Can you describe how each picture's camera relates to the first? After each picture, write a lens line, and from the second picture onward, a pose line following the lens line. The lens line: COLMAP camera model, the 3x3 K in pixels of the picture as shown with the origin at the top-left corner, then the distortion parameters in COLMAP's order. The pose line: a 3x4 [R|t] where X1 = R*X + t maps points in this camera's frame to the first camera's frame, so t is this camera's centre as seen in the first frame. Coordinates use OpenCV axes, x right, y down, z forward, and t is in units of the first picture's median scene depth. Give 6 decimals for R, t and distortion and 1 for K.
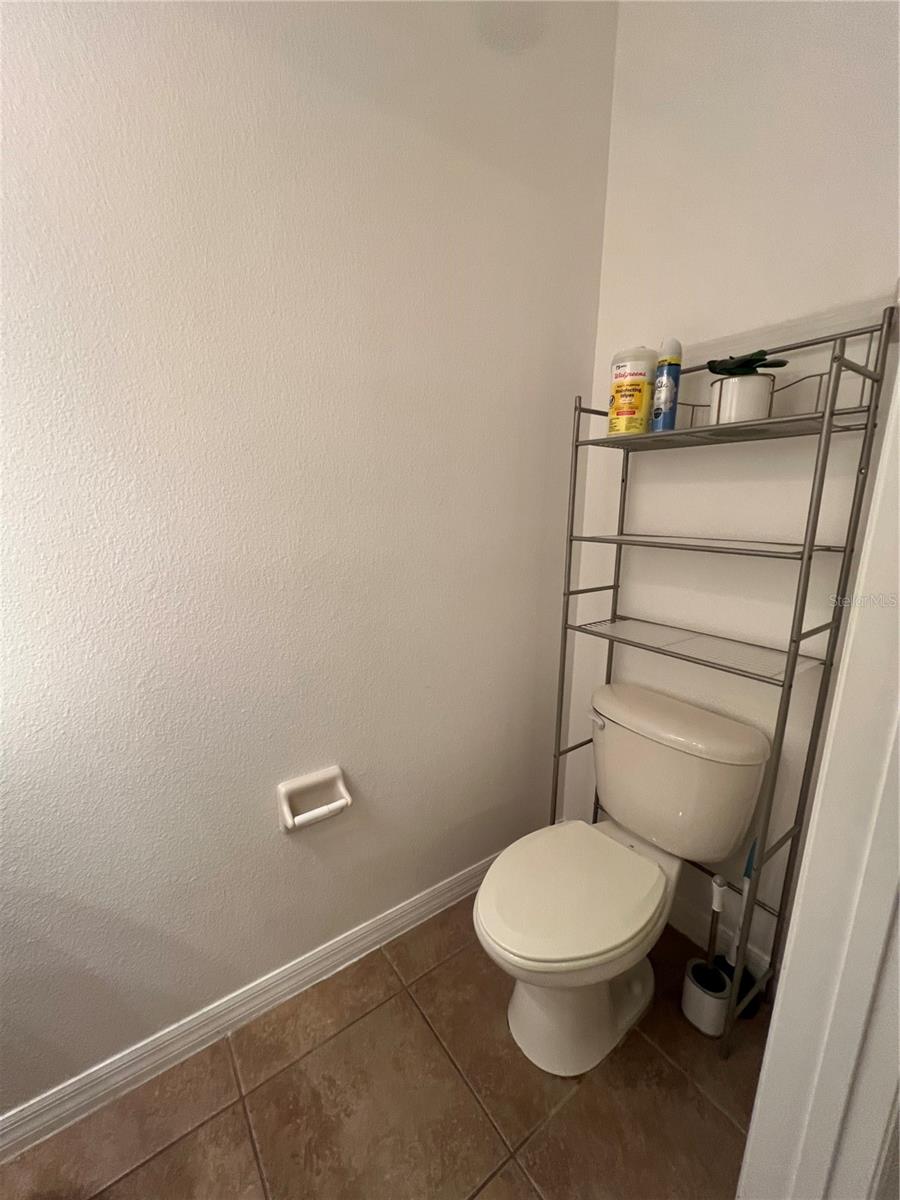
lens RADIAL K [[480.4, 0, 449.5], [0, 480.4, 601.5], [0, 0, 1]] dist [0.000027, -0.000314]
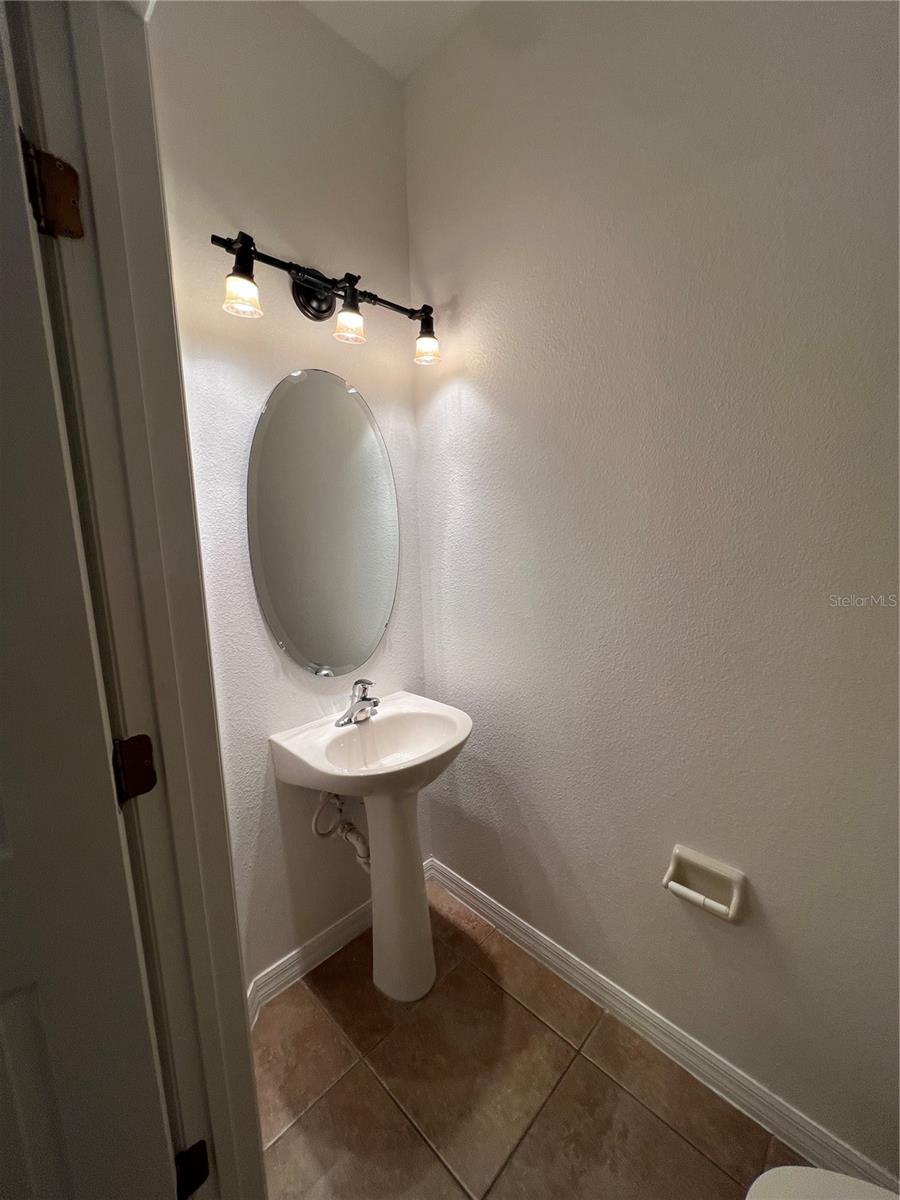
lens RADIAL K [[480.4, 0, 450.8], [0, 480.4, 602.0], [0, 0, 1]] dist [0.000027, -0.000314]
pose [[0.166188, 0.140060, -0.976097, 0.507934], [-0.176971, 0.978027, 0.110206, -0.161846], [0.970084, 0.154426, 0.187323, 0.246084]]
